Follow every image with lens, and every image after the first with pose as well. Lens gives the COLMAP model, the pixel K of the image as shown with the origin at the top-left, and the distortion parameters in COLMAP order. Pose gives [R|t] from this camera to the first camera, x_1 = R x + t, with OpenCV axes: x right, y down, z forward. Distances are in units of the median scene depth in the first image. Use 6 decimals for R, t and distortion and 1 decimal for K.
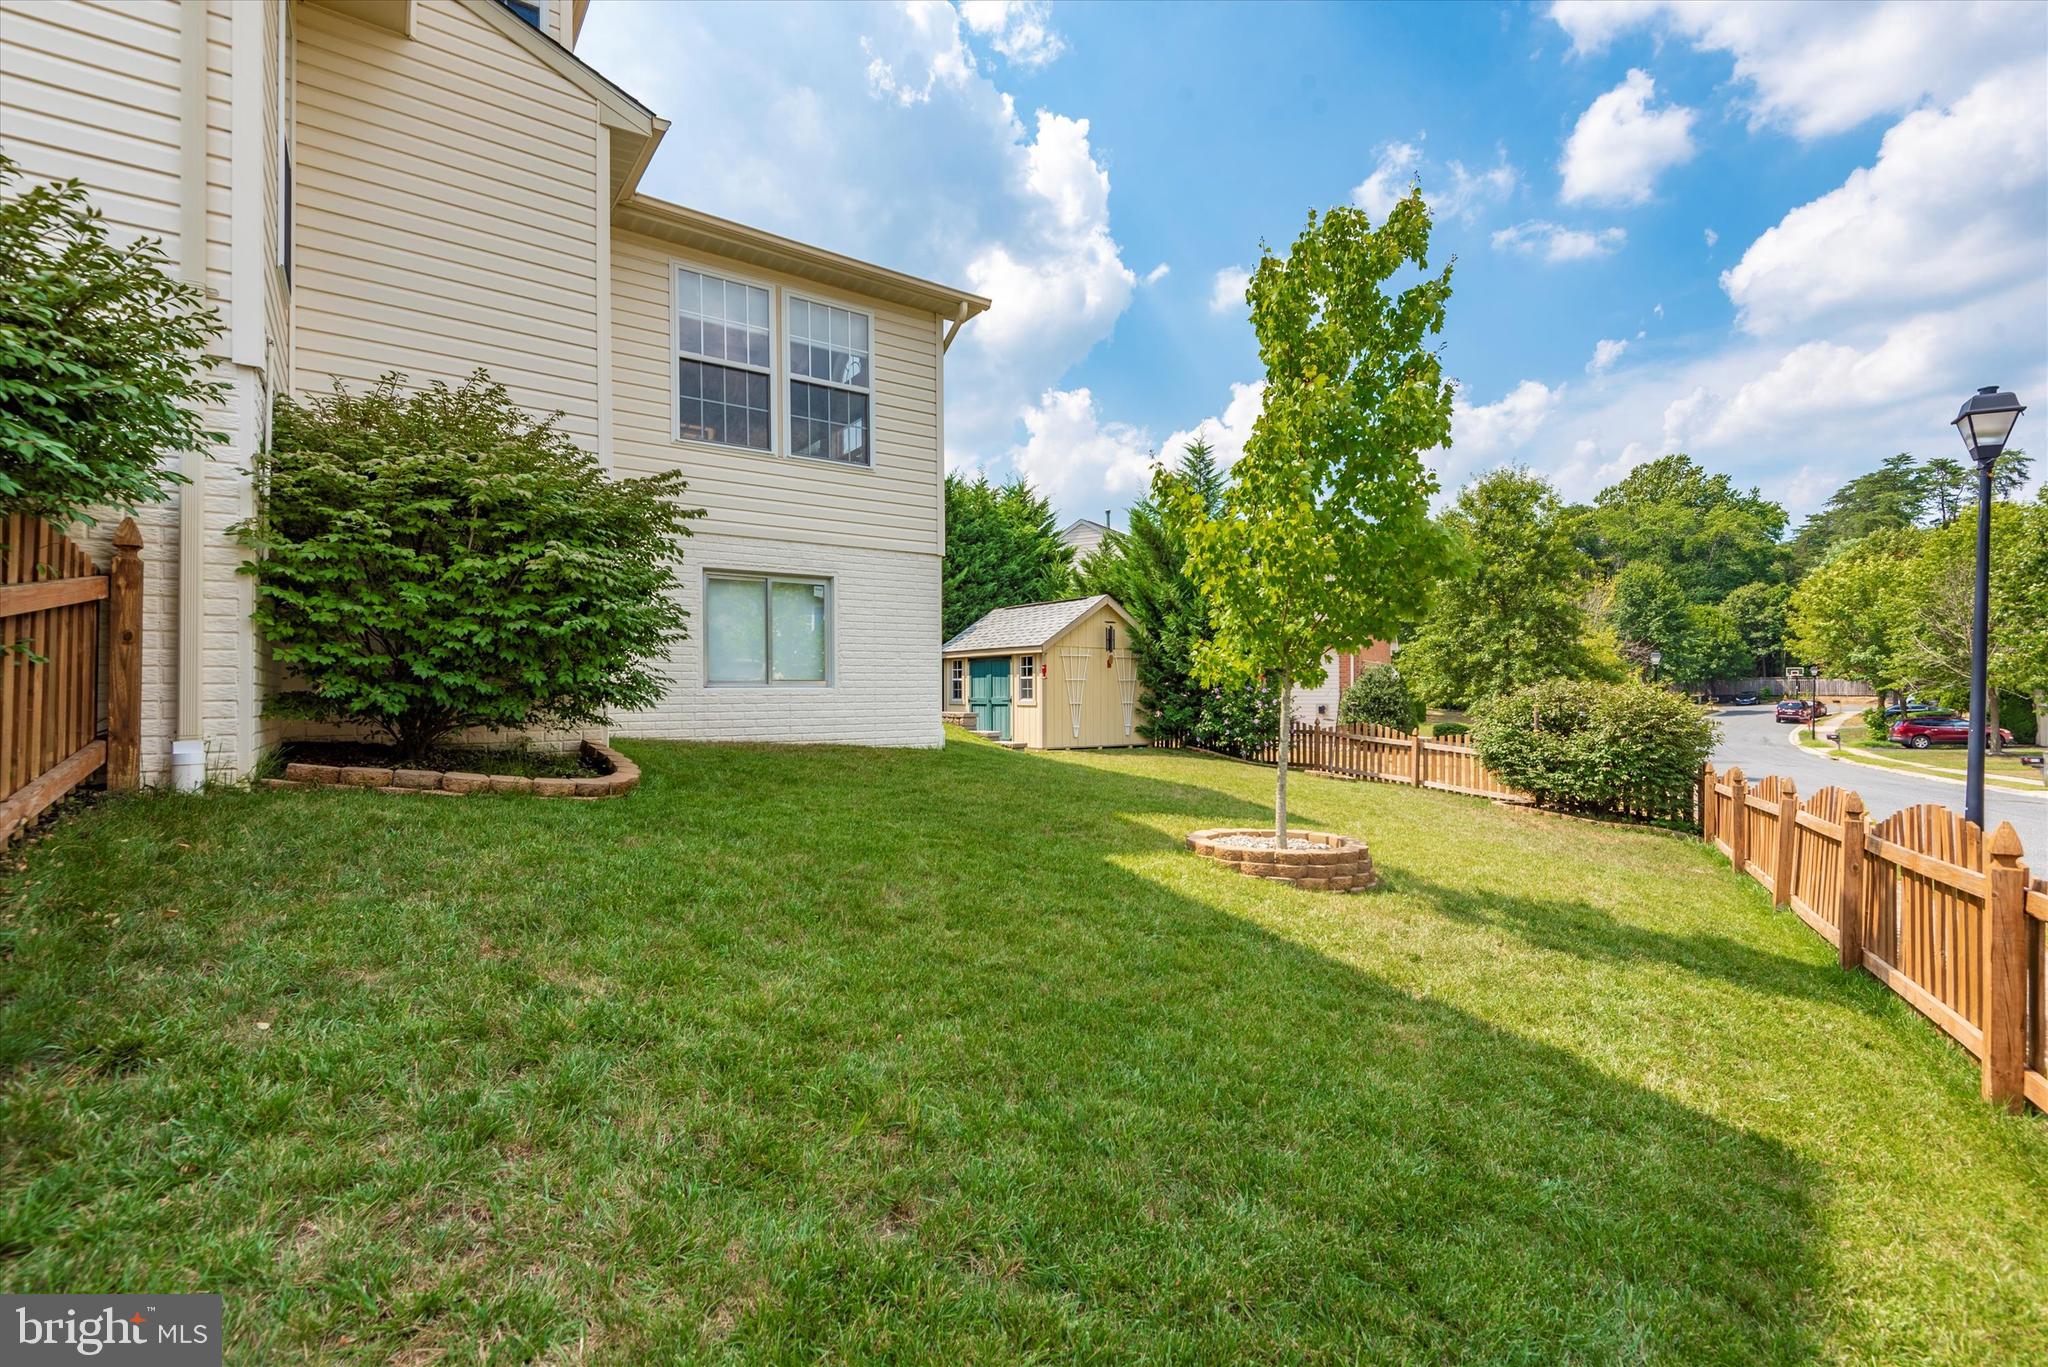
lens RADIAL K [[929.8, 0, 1035.0], [0, 929.8, 676.6], [0, 0, 1]] dist [0.018871, -0.007957]
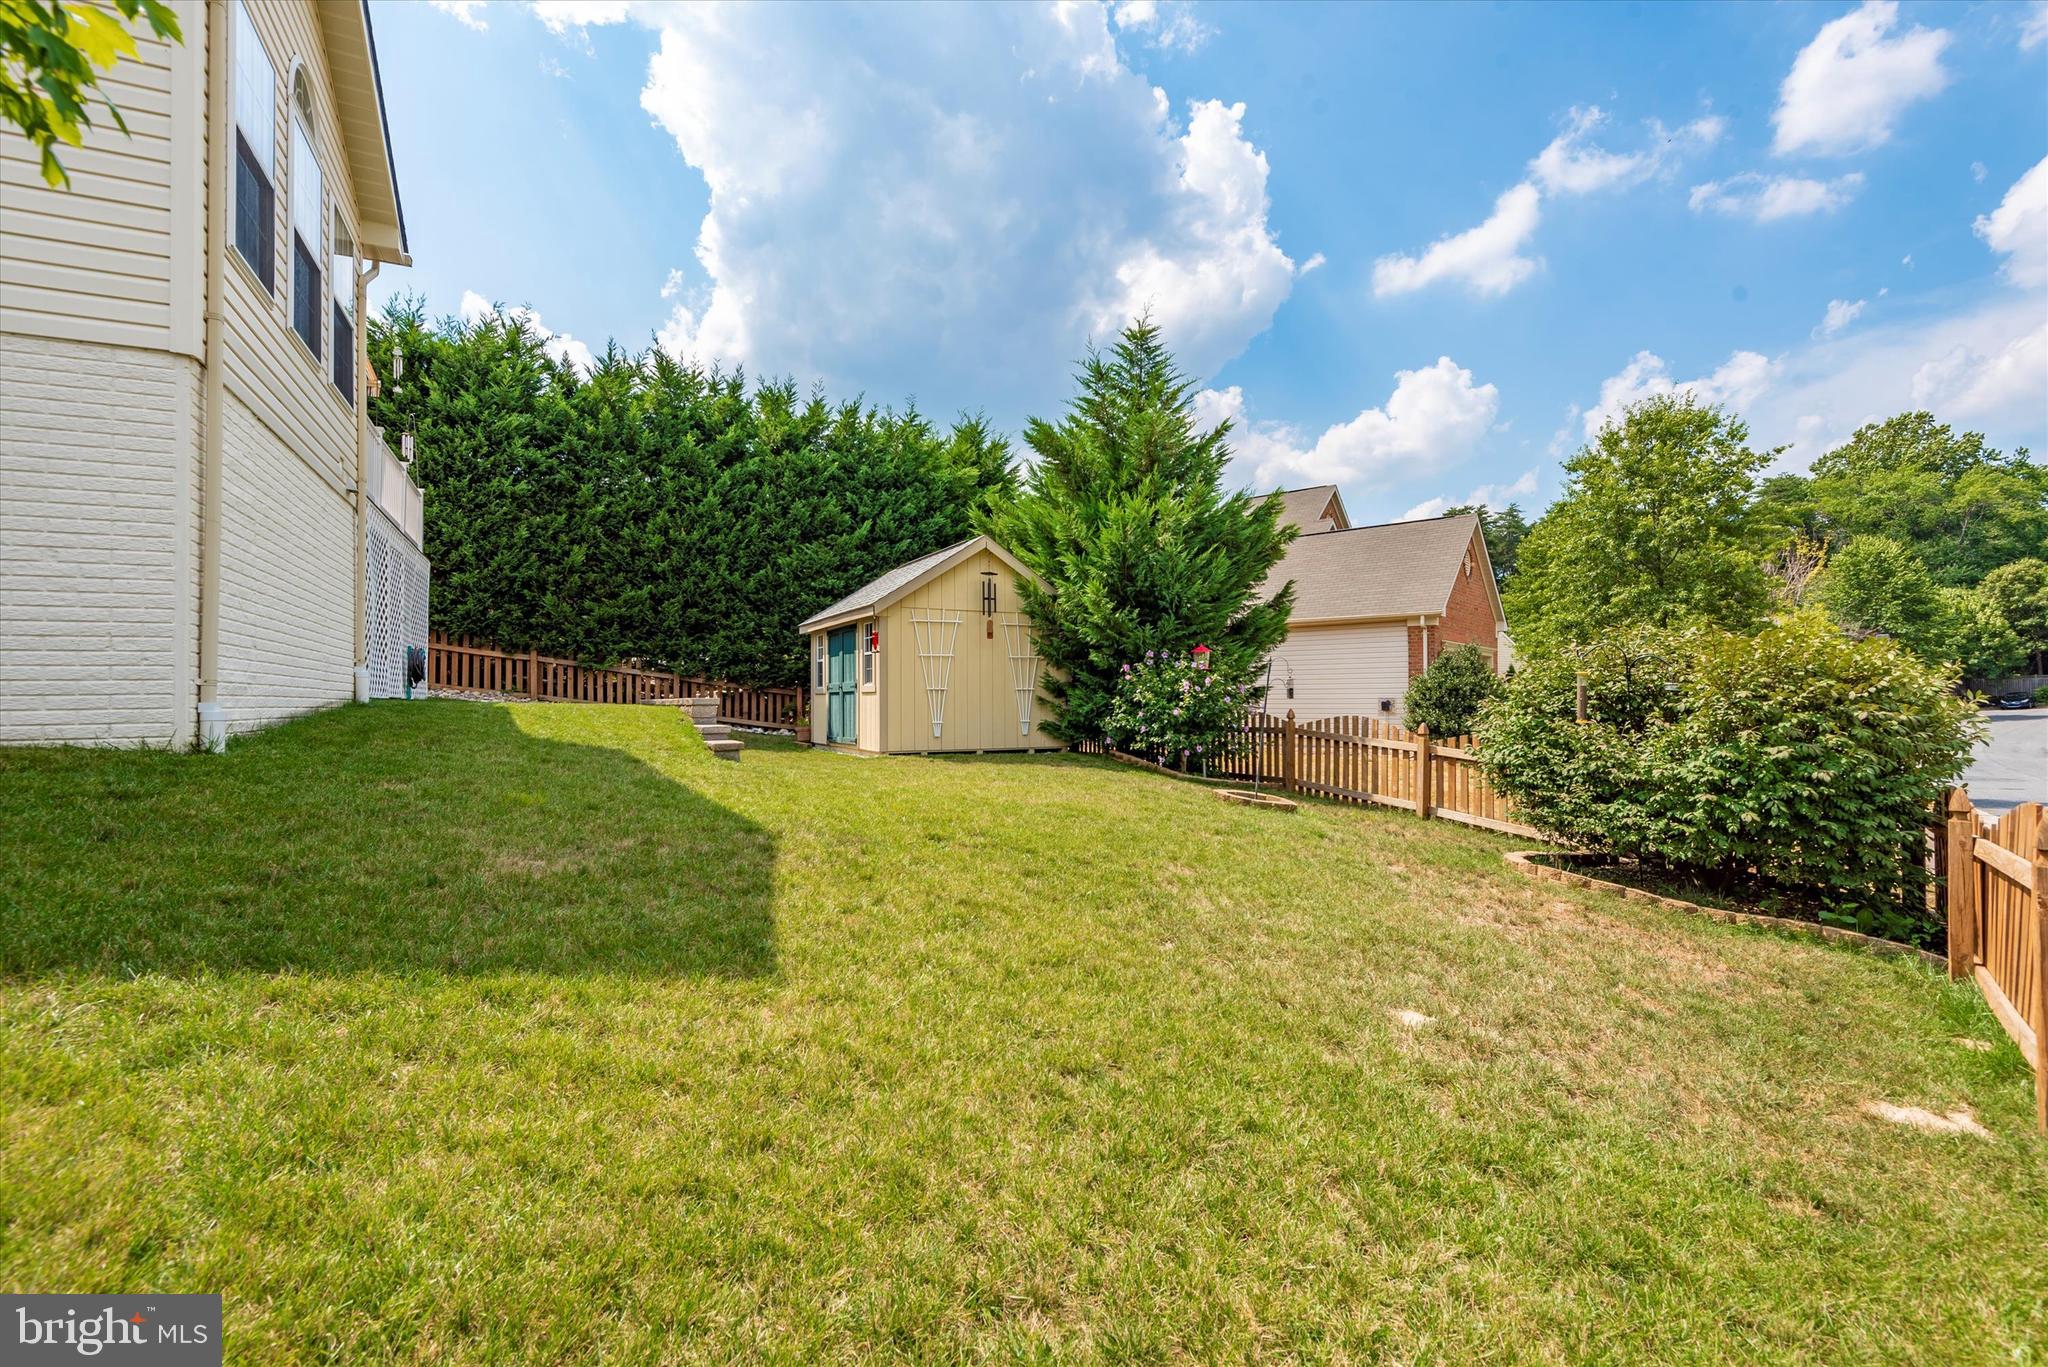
lens RADIAL K [[929.8, 0, 1058.7], [0, 929.8, 695.8], [0, 0, 1]] dist [0.018871, -0.007957]
pose [[0.989989, -0.003619, -0.141098, 0.187207], [0.005488, 0.999902, 0.012858, 0.020746], [0.141037, -0.013504, 0.989912, 0.260161]]
